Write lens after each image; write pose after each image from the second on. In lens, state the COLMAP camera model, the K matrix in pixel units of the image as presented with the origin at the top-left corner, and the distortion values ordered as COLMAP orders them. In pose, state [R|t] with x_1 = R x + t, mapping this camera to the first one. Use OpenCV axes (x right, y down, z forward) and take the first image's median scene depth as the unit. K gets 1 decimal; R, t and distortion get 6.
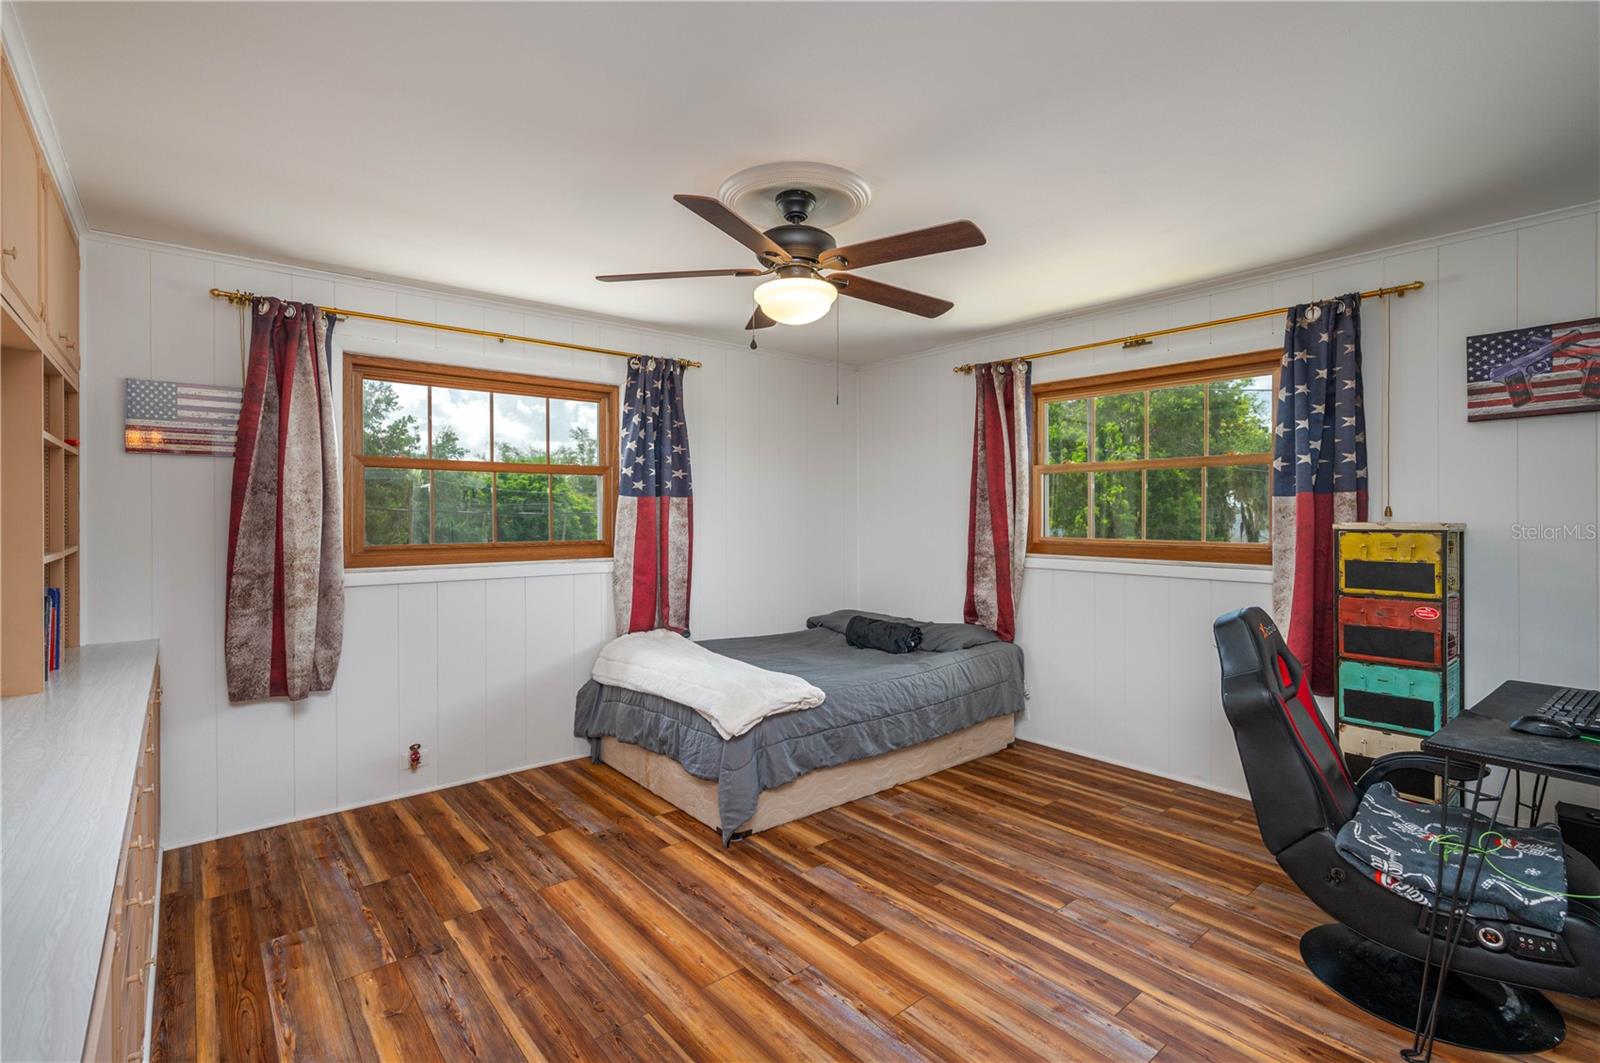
lens RADIAL K [[742.3, 0, 800.0], [0, 742.3, 531.5], [0, 0, 1]] dist [-0.001149, -0.000345]
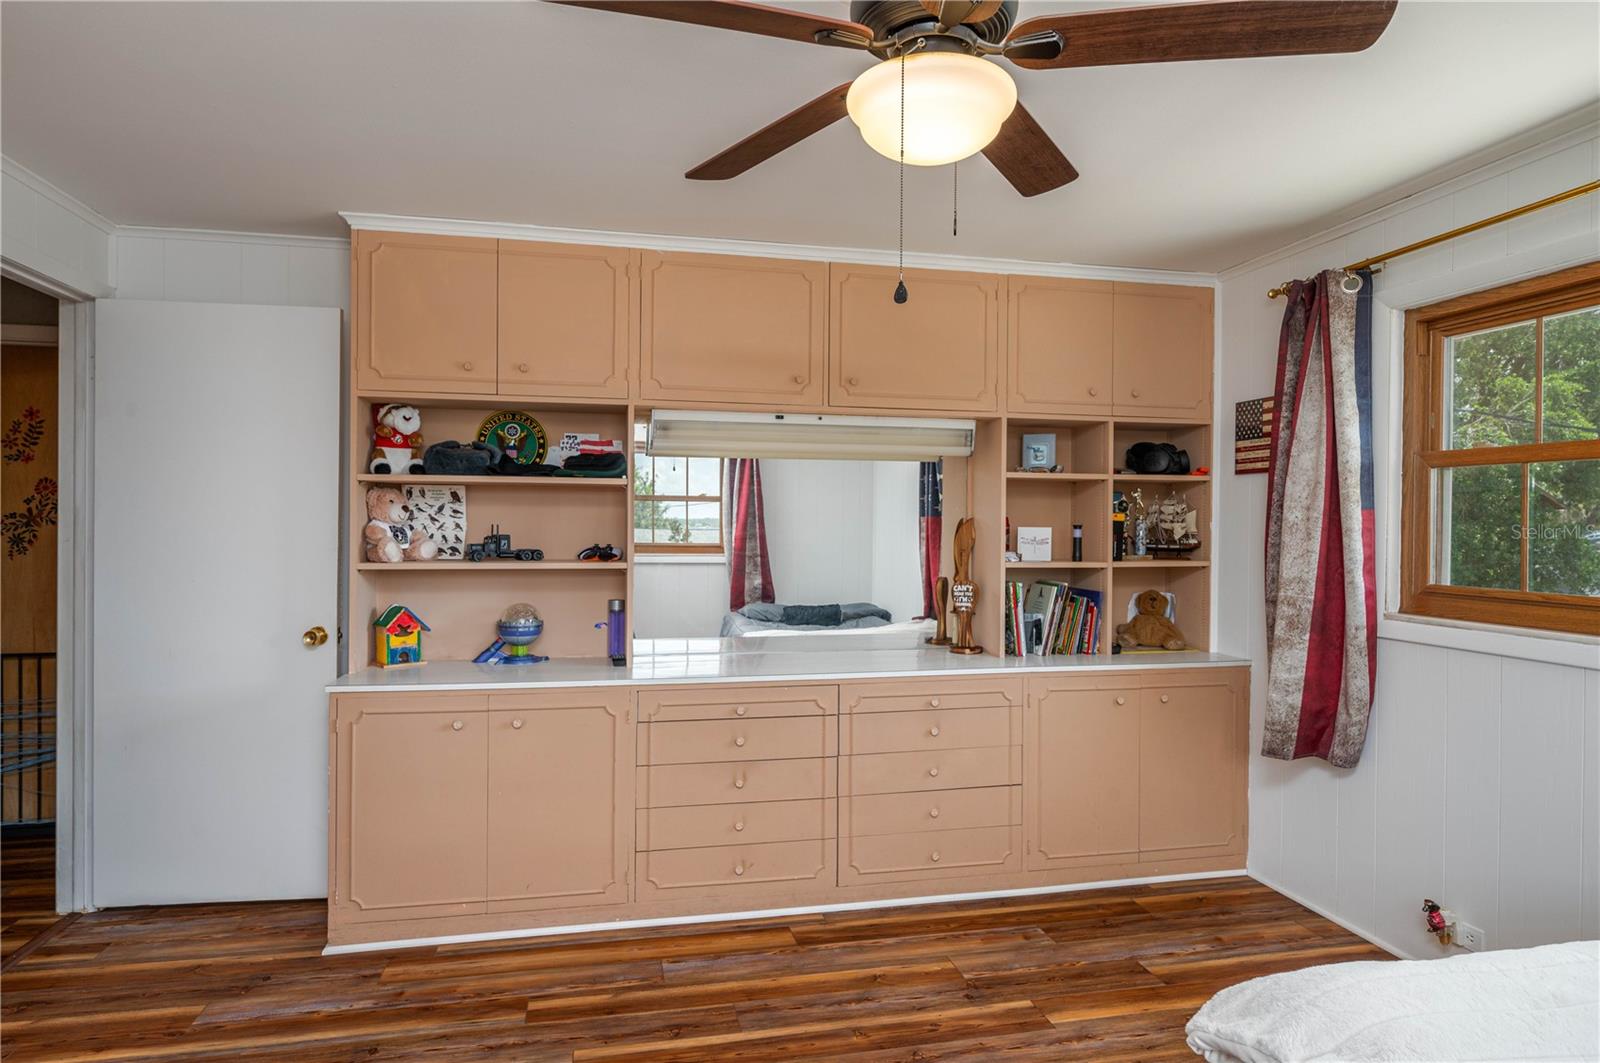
lens RADIAL K [[914.3, 0, 800.0], [0, 914.3, 531.5], [0, 0, 1]] dist [-0.001910, -0.001086]
pose [[-0.466601, 0.009353, -0.884419, 0.561880], [-0.022115, 0.999508, 0.022237, -0.045612], [0.884191, 0.029935, -0.466164, 1.164363]]
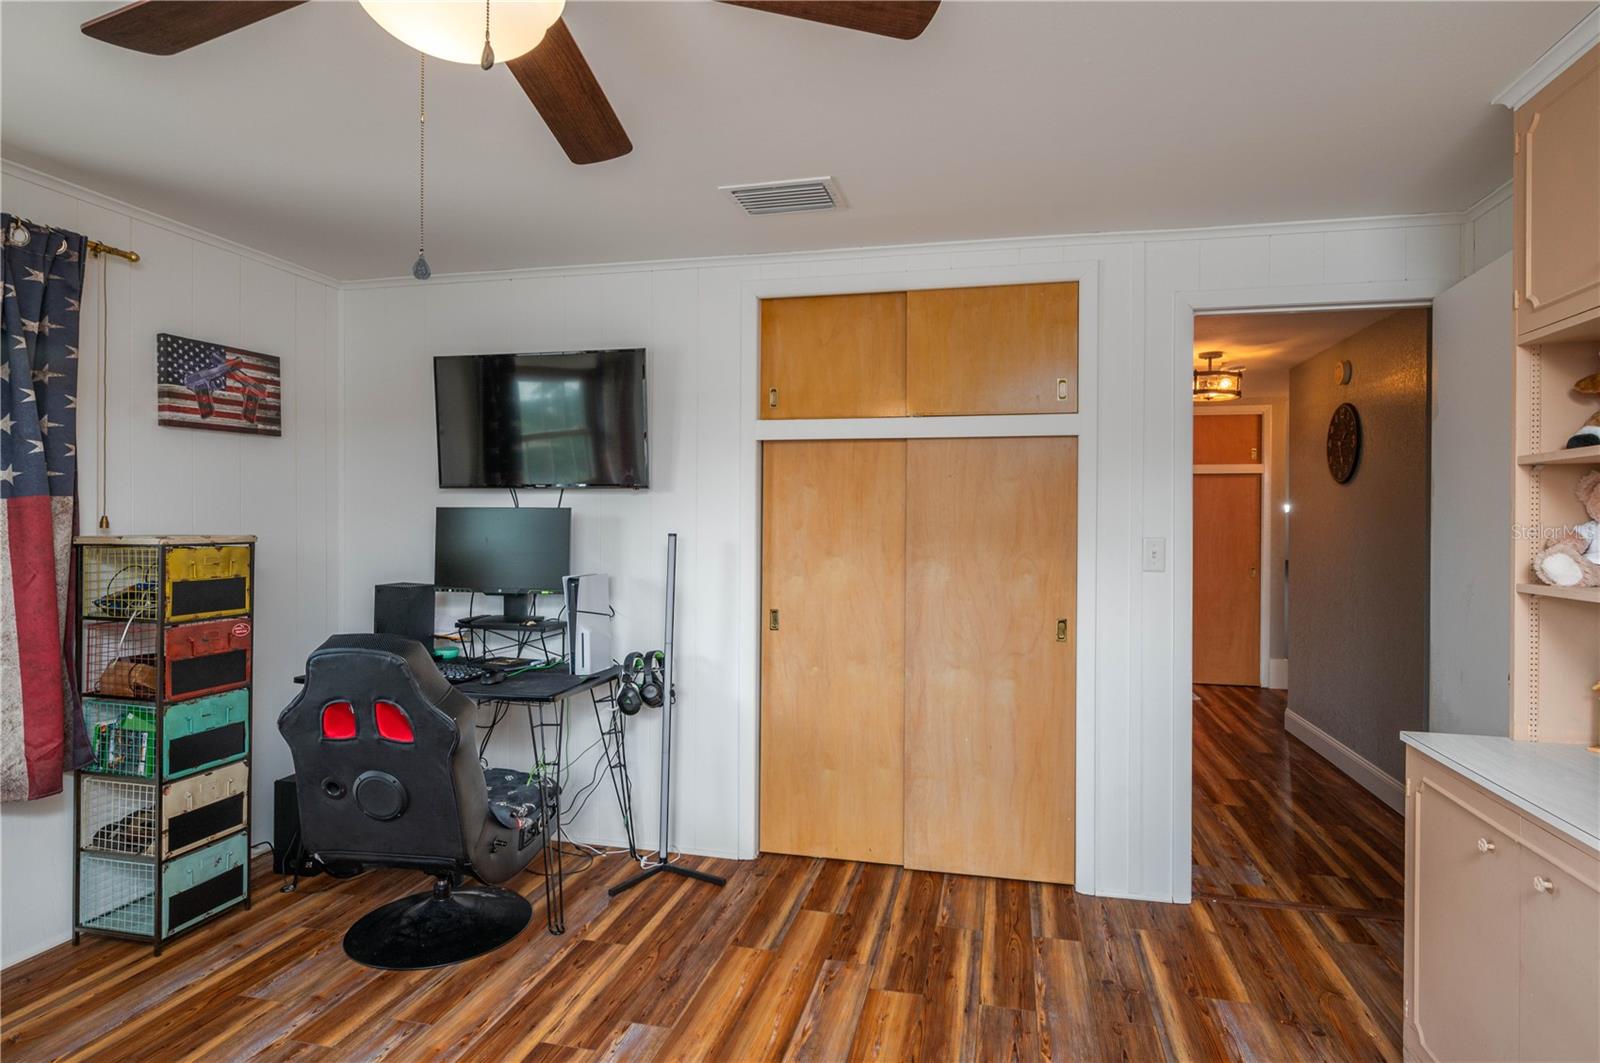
lens RADIAL K [[863.8, 0, 800.0], [0, 863.8, 531.5], [0, 0, 1]] dist [0.001758, 0.000312]
pose [[-0.601240, -0.011978, 0.798979, -0.465425], [0.015307, 0.999532, 0.026503, -0.033781], [-0.798922, 0.028165, -0.600775, 1.077957]]
